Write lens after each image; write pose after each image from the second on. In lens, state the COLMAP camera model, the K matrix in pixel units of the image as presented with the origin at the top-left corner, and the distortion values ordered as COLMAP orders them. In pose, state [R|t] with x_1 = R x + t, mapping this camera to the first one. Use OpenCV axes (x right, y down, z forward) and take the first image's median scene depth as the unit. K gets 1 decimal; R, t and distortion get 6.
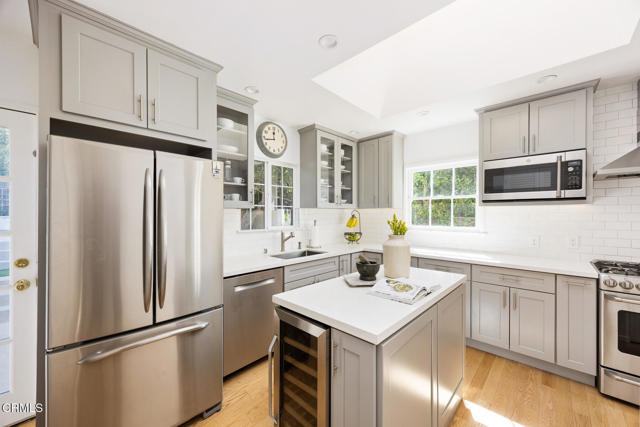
lens RADIAL K [[253.9, 0, 314.8], [0, 253.9, 213.9], [0, 0, 1]] dist [0.013688, -0.000044]
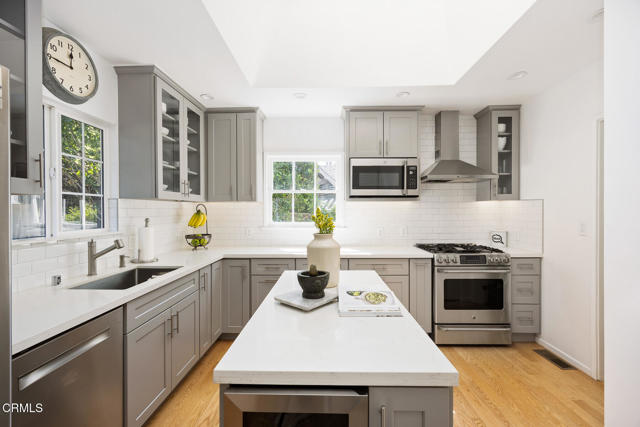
lens RADIAL K [[282.2, 0, 321.5], [0, 282.2, 210.9], [0, 0, 1]] dist [0.000157, 0.000234]
pose [[0.731815, -0.002504, 0.681498, -0.179235], [0.000385, 0.999995, 0.003260, 0.004533], [-0.681503, -0.002124, 0.731812, 0.209747]]
